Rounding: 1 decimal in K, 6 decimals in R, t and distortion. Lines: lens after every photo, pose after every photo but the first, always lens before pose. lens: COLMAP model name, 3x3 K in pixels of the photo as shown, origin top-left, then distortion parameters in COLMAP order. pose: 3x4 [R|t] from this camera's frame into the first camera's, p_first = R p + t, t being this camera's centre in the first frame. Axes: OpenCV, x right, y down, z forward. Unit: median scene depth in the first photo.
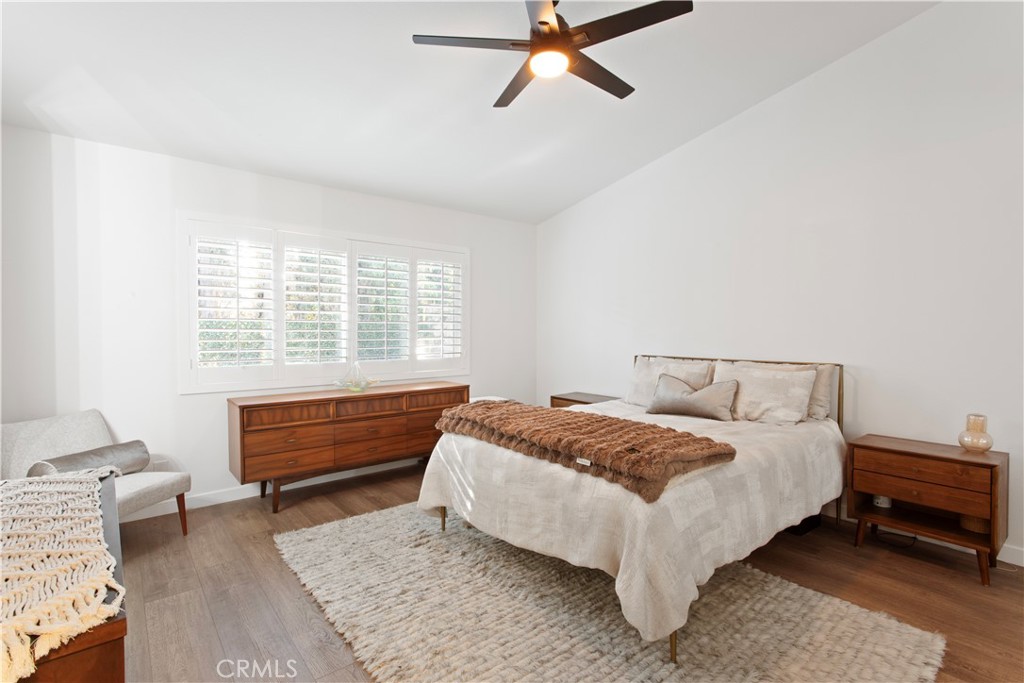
lens RADIAL K [[485.2, 0, 501.3], [0, 485.2, 332.3], [0, 0, 1]] dist [-0.001569, -0.000010]
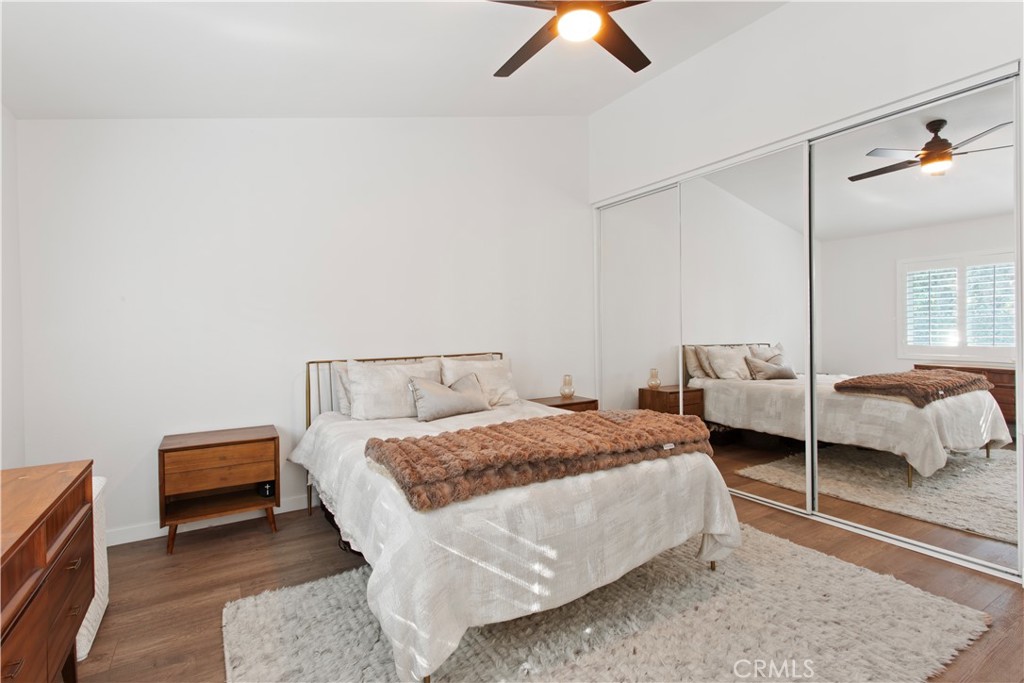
lens RADIAL K [[485.2, 0, 501.3], [0, 485.2, 332.3], [0, 0, 1]] dist [-0.001569, -0.000010]
pose [[0.134108, -0.007059, 0.990942, -0.801156], [0.017354, 0.999838, 0.004773, 0.003117], [-0.990815, 0.016556, 0.134209, 1.041420]]
